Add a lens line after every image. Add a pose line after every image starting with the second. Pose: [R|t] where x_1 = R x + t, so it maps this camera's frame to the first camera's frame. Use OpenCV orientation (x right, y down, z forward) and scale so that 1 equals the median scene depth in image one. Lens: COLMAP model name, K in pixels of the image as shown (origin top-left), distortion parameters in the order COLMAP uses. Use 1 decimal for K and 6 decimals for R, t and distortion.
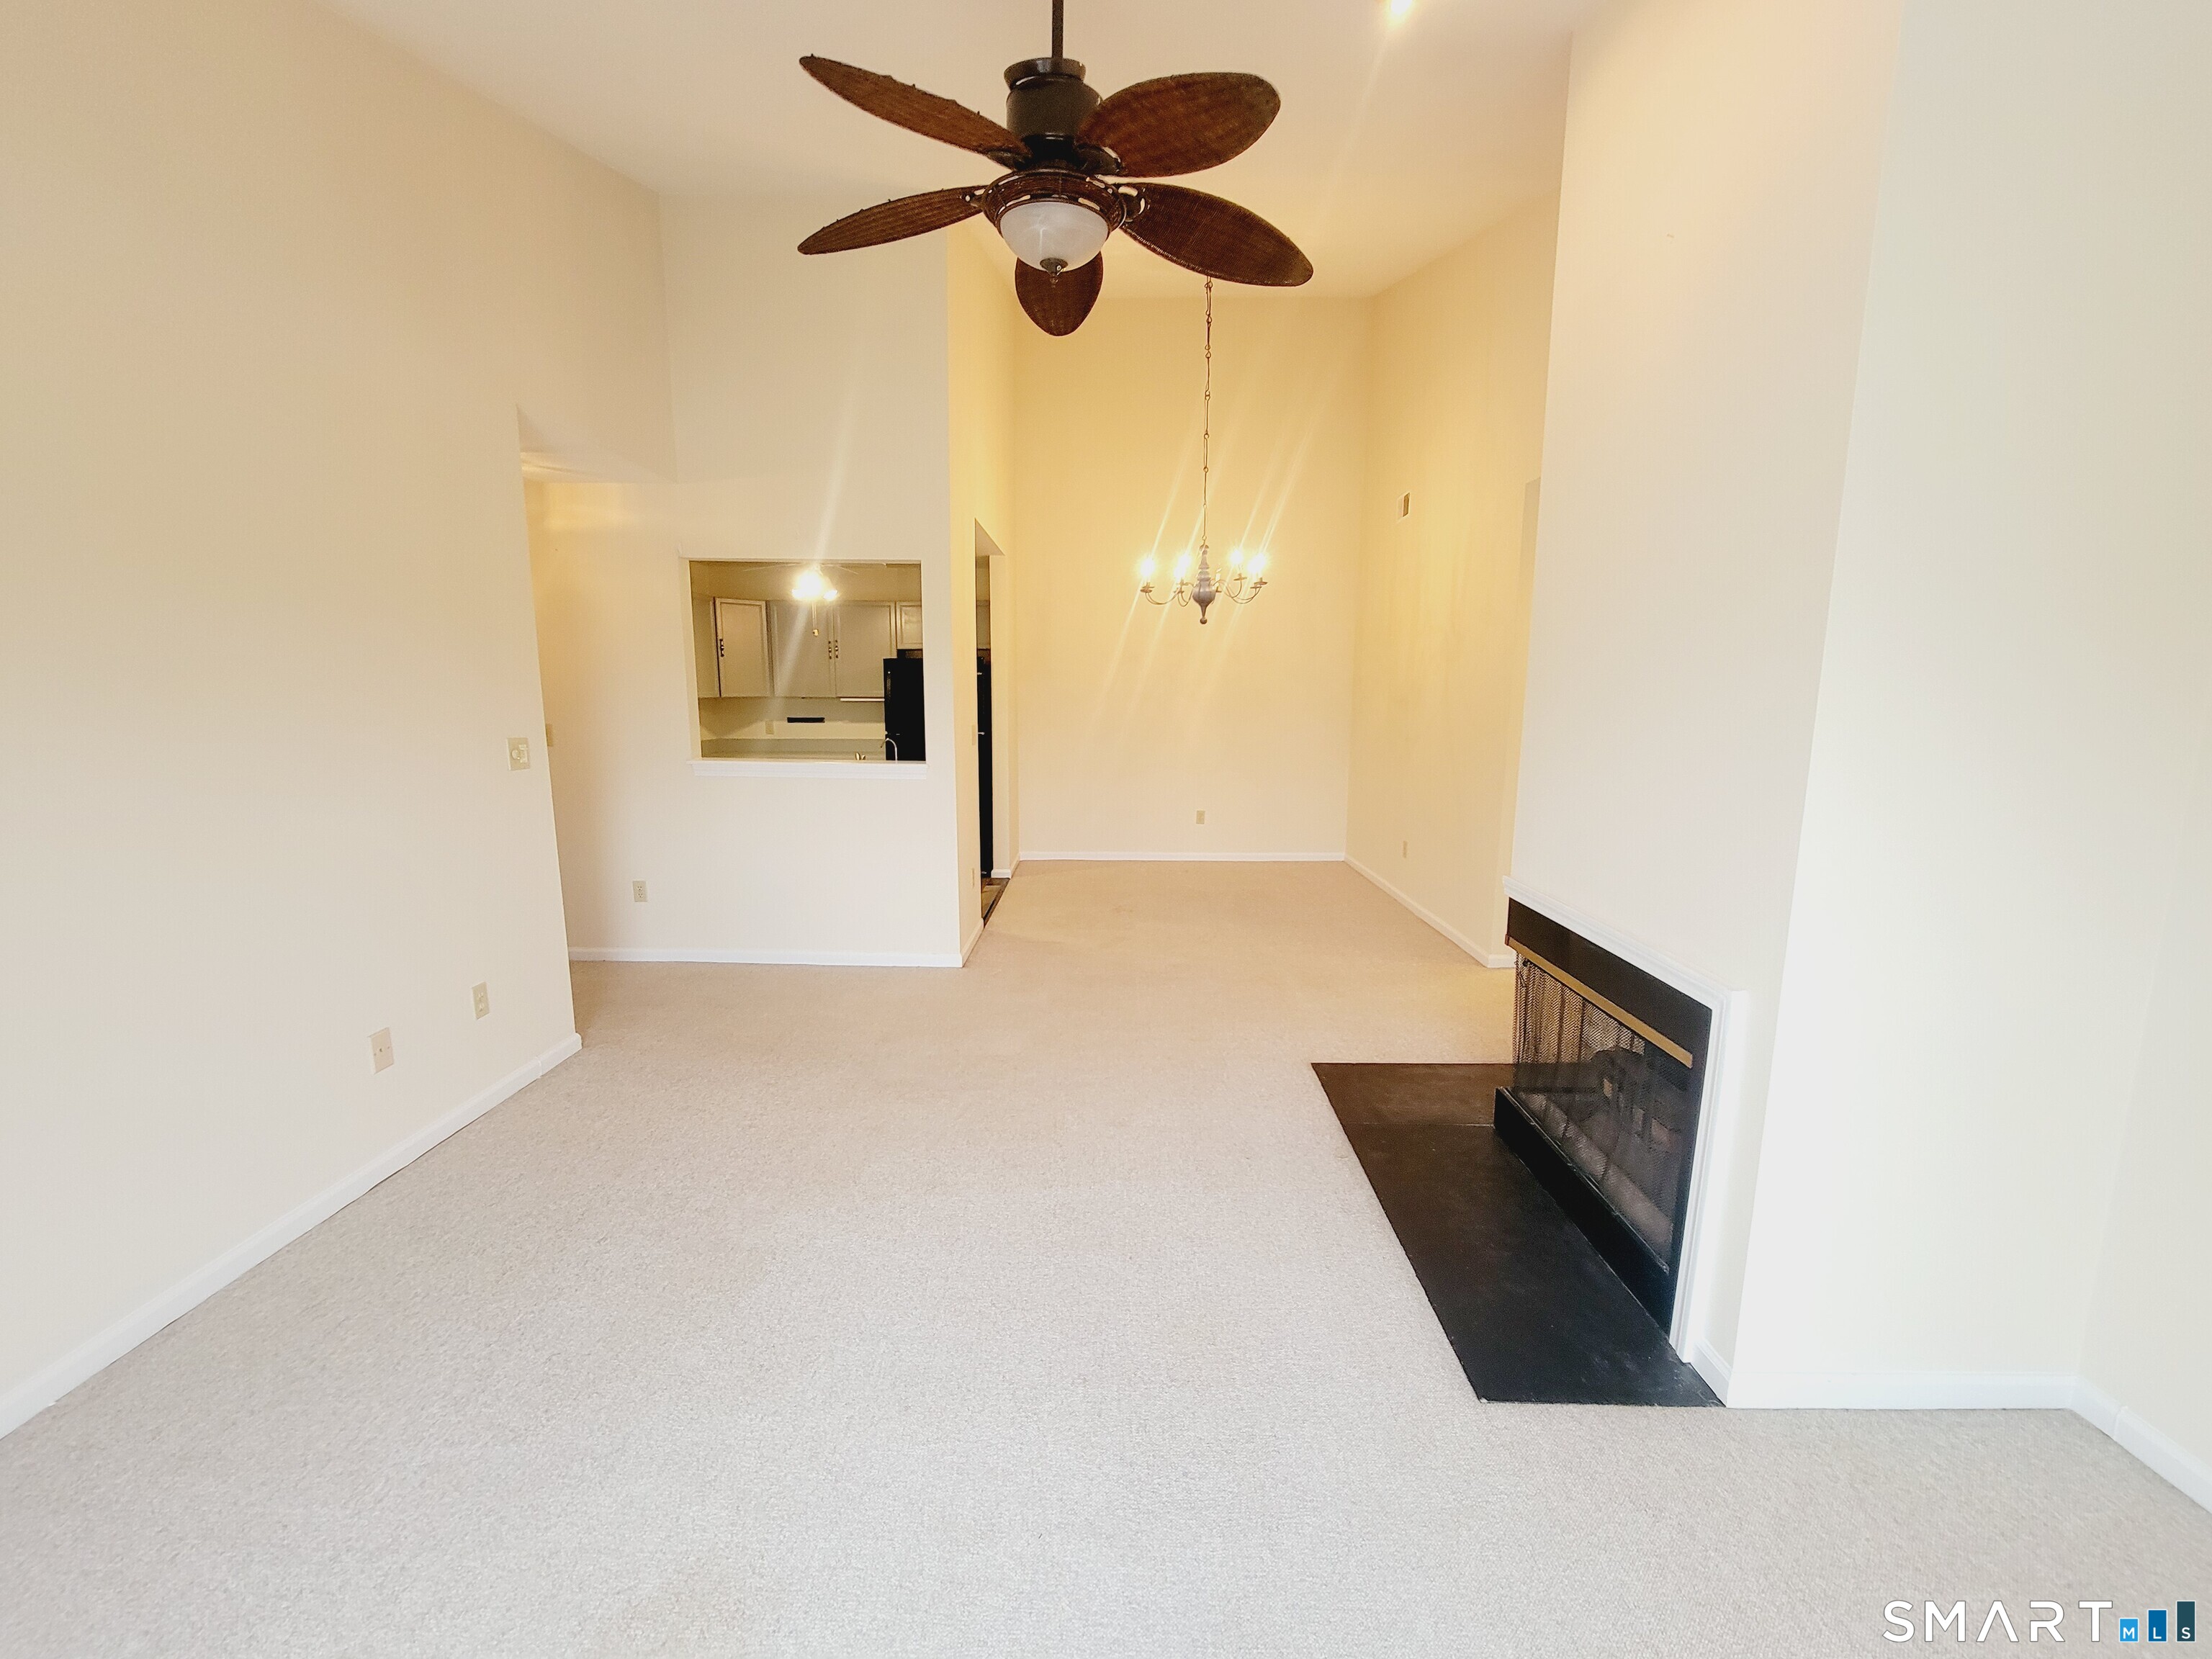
lens RADIAL K [[887.0, 0, 1107.3], [0, 887.0, 835.2], [0, 0, 1]] dist [-0.003344, 0.000050]
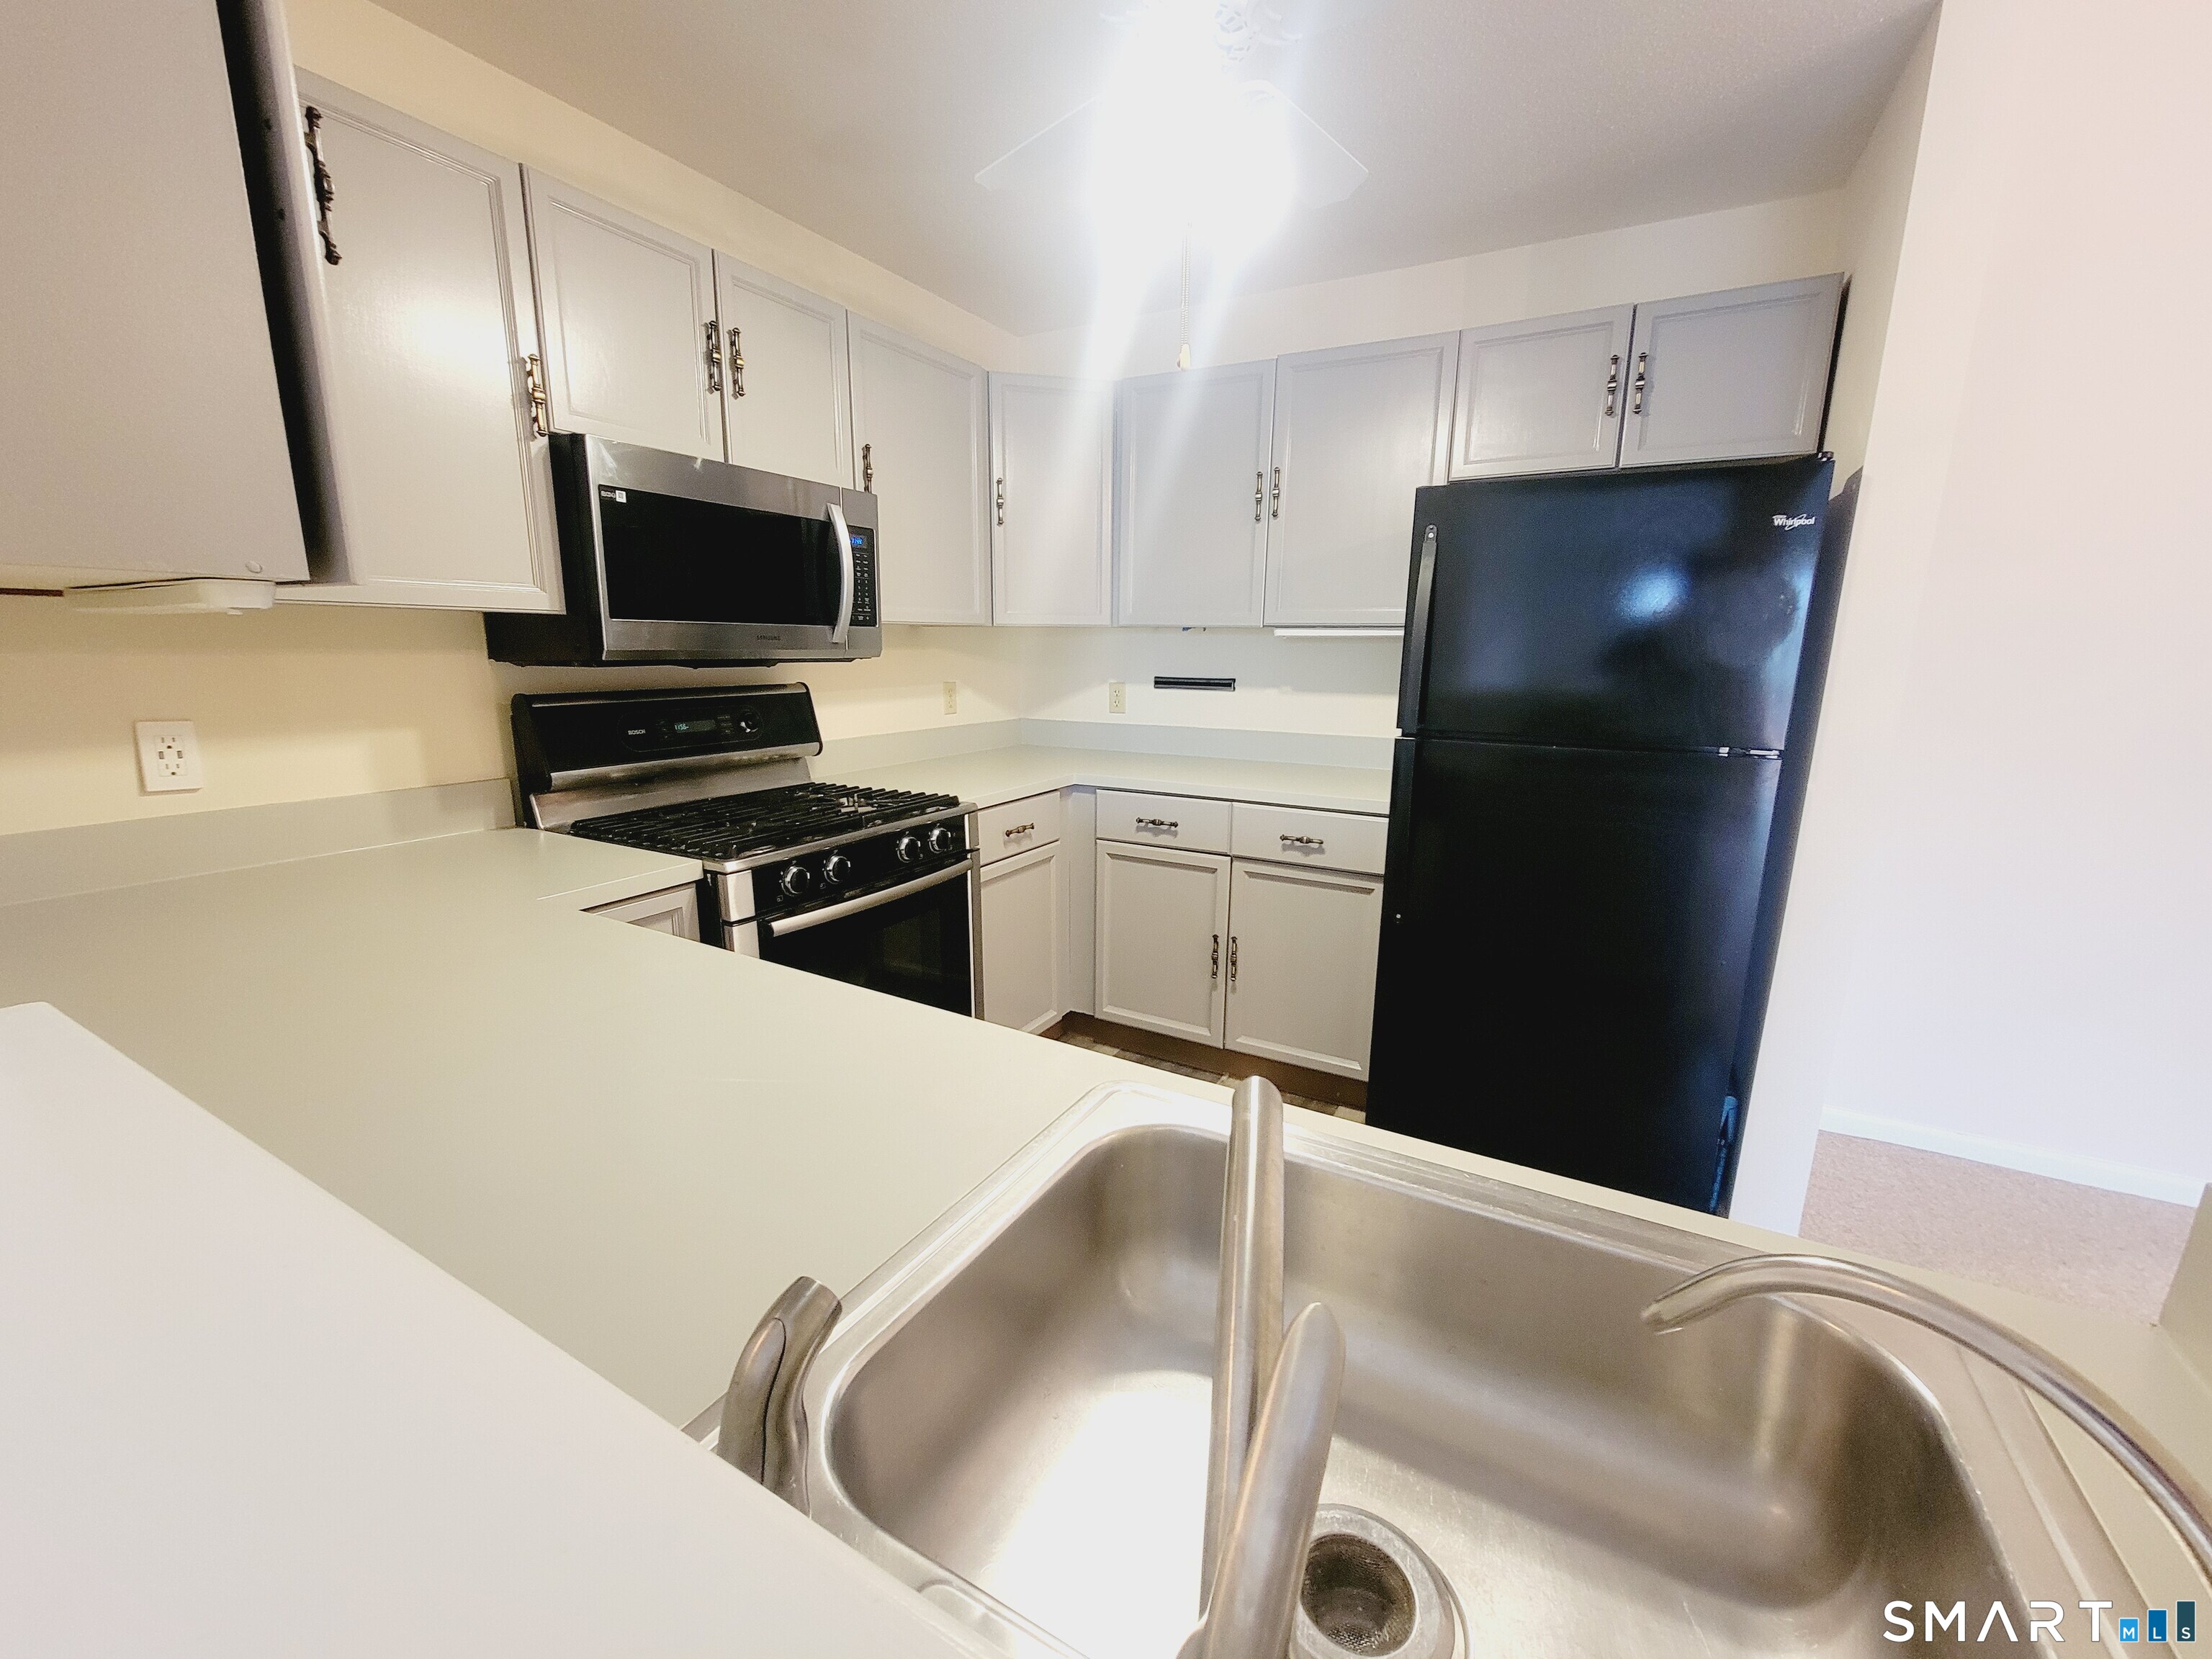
lens RADIAL K [[887.0, 0, 1101.4], [0, 887.0, 836.2], [0, 0, 1]] dist [-0.003344, 0.000050]
pose [[0.870380, 0.096301, -0.482871, -0.174876], [-0.075522, 0.995193, 0.062346, -0.083344], [0.486553, -0.017797, 0.873470, 0.633309]]
